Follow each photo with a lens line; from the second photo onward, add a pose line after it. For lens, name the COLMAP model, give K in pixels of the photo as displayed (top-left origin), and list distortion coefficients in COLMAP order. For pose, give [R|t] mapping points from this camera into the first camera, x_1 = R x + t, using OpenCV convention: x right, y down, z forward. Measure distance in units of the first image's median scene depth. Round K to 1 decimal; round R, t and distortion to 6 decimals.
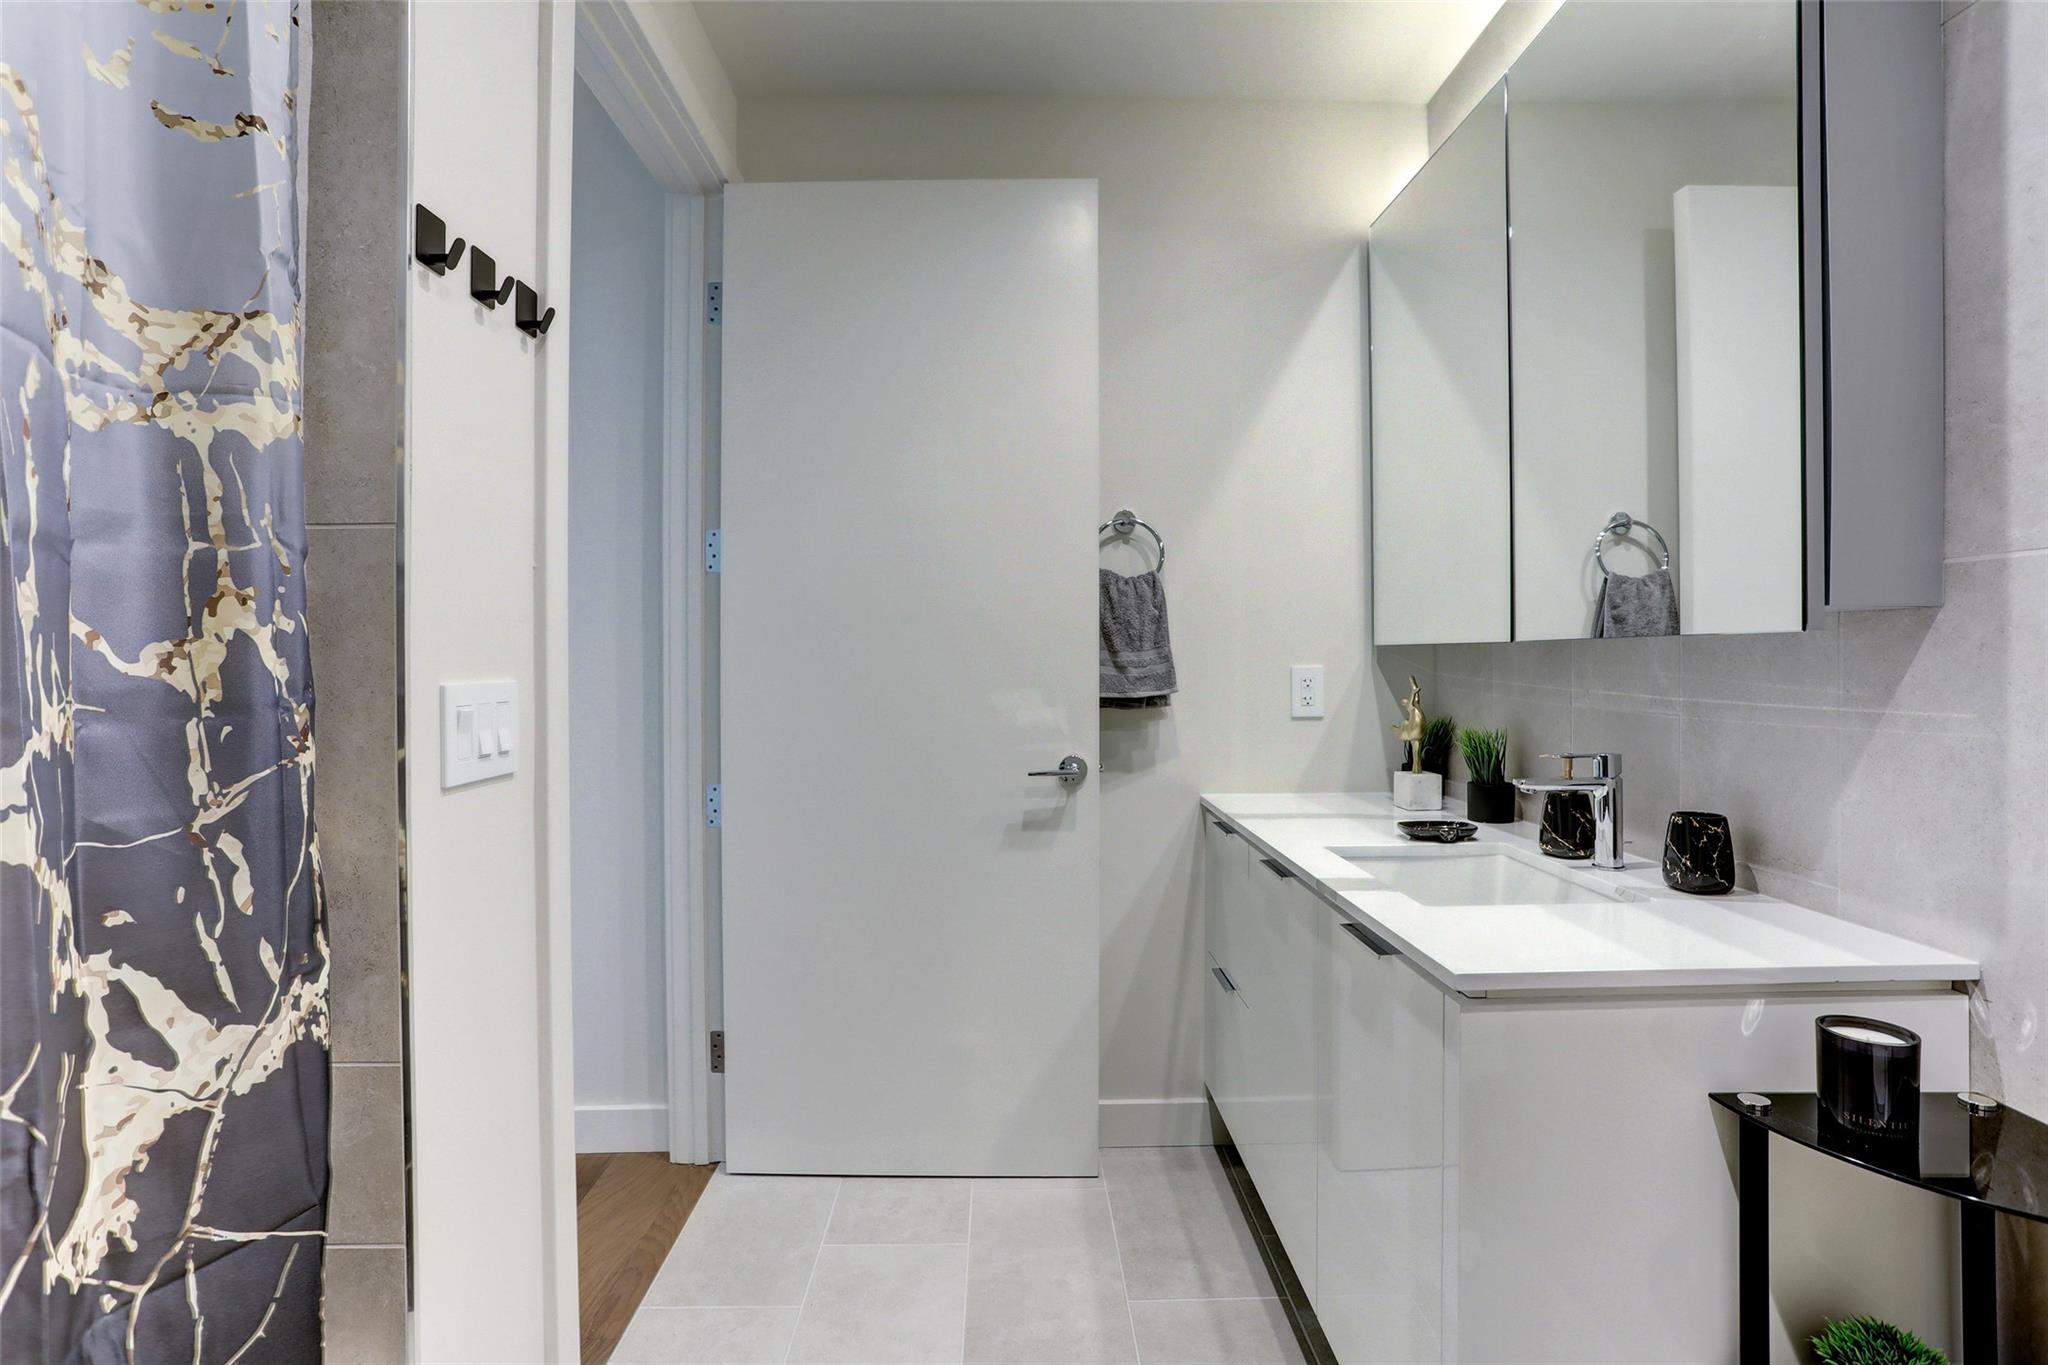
lens RADIAL K [[1009.6, 0, 1016.7], [0, 1009.6, 656.2], [0, 0, 1]] dist [-0.001152, -0.000014]
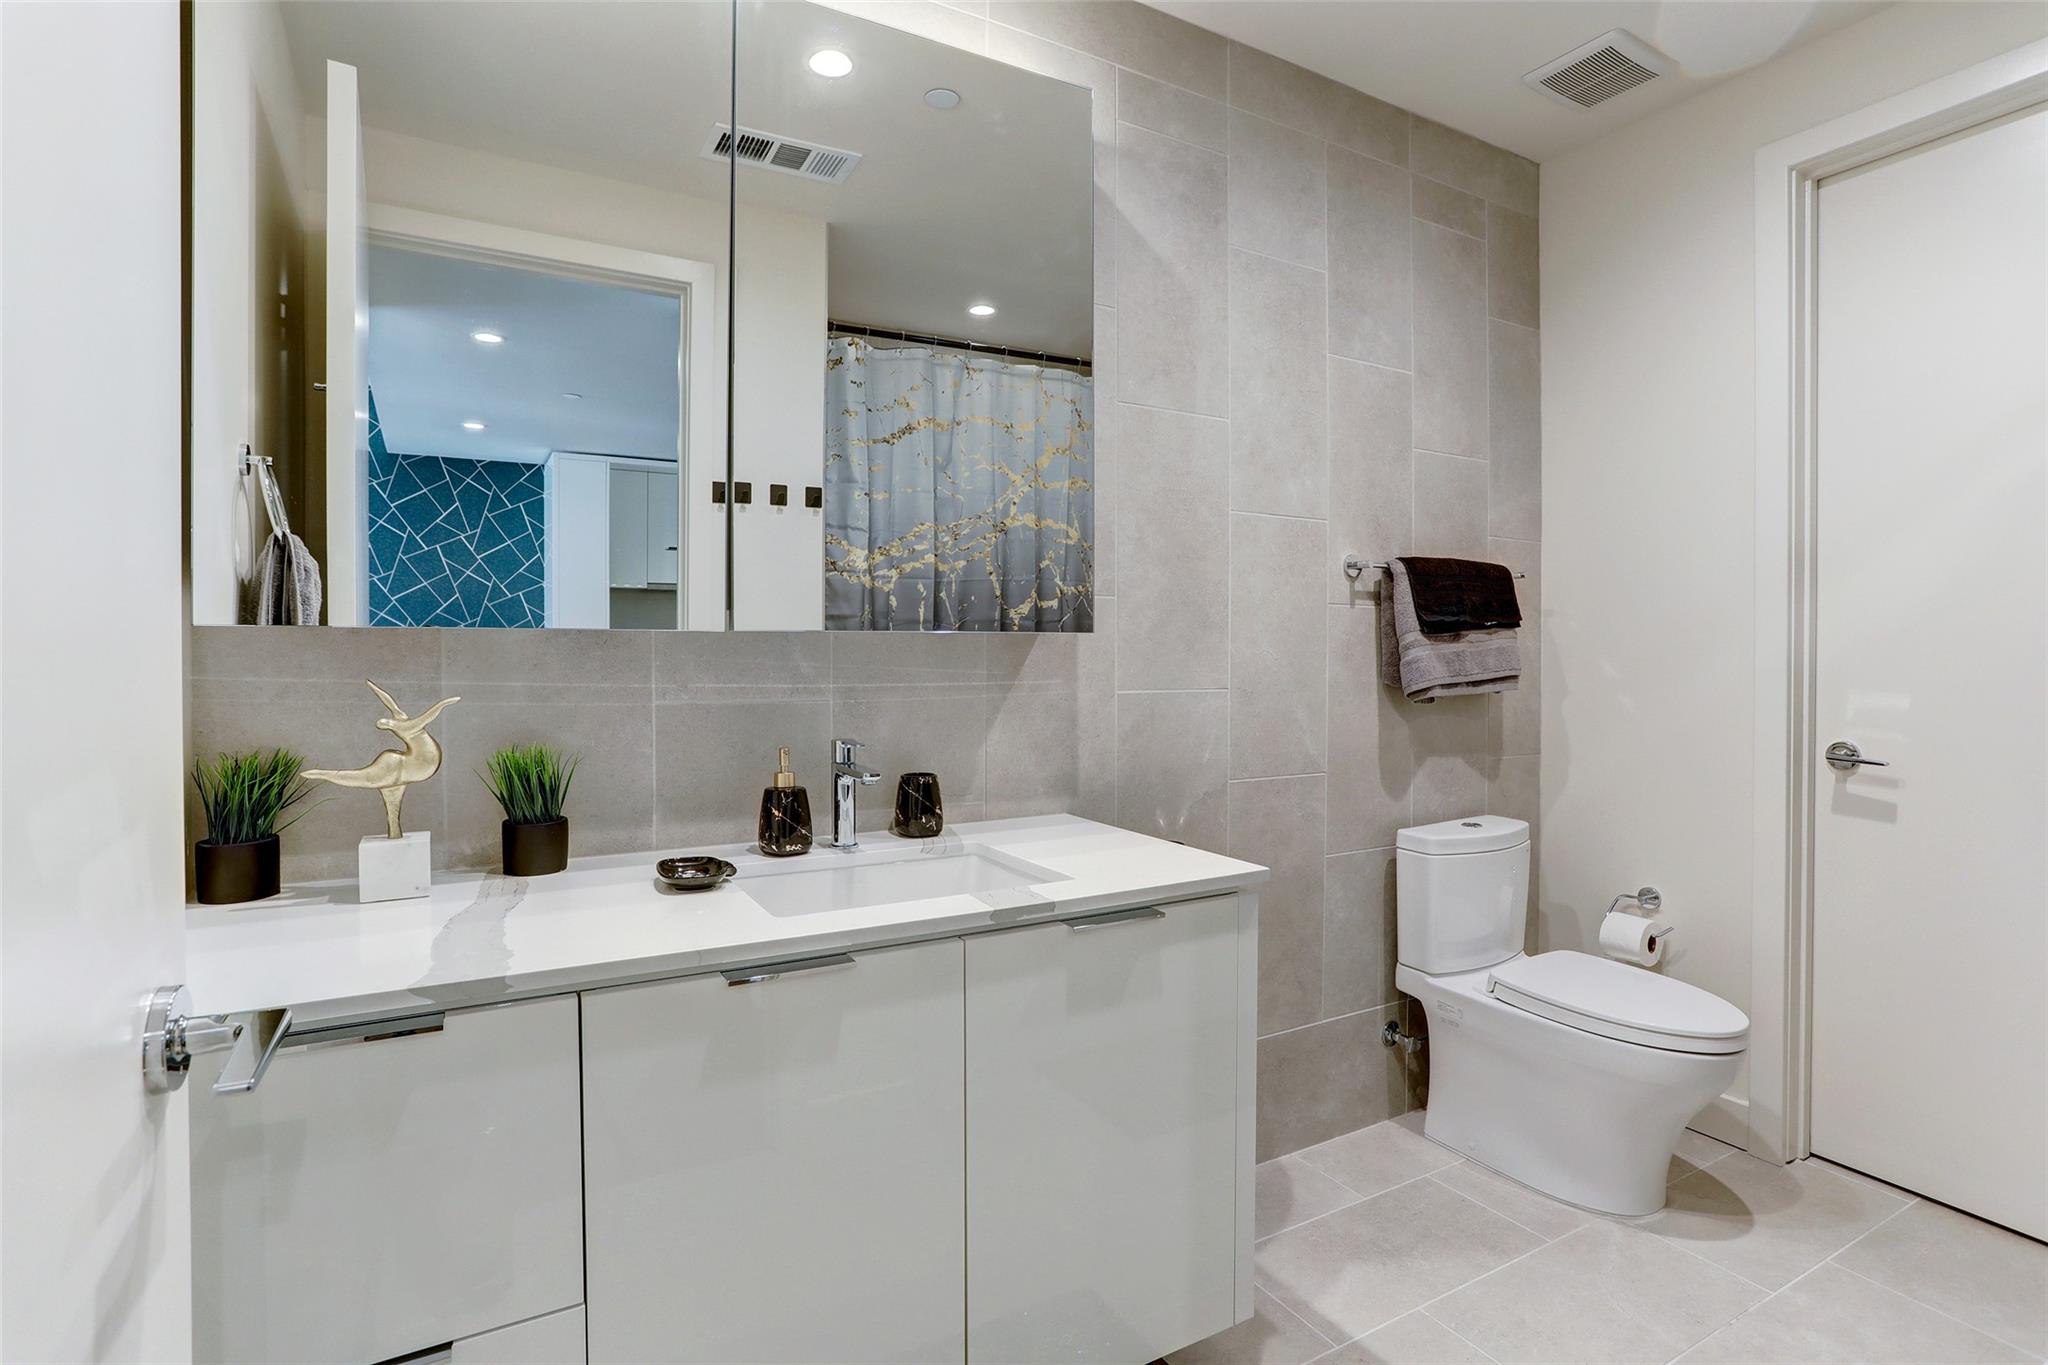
lens RADIAL K [[1009.6, 0, 1016.7], [0, 1009.6, 656.2], [0, 0, 1]] dist [-0.001152, -0.000014]
pose [[-0.482908, -0.001279, 0.875670, -0.493499], [-0.000655, 0.999999, 0.001099, 0.008242], [-0.875671, -0.000043, -0.482909, 1.520464]]
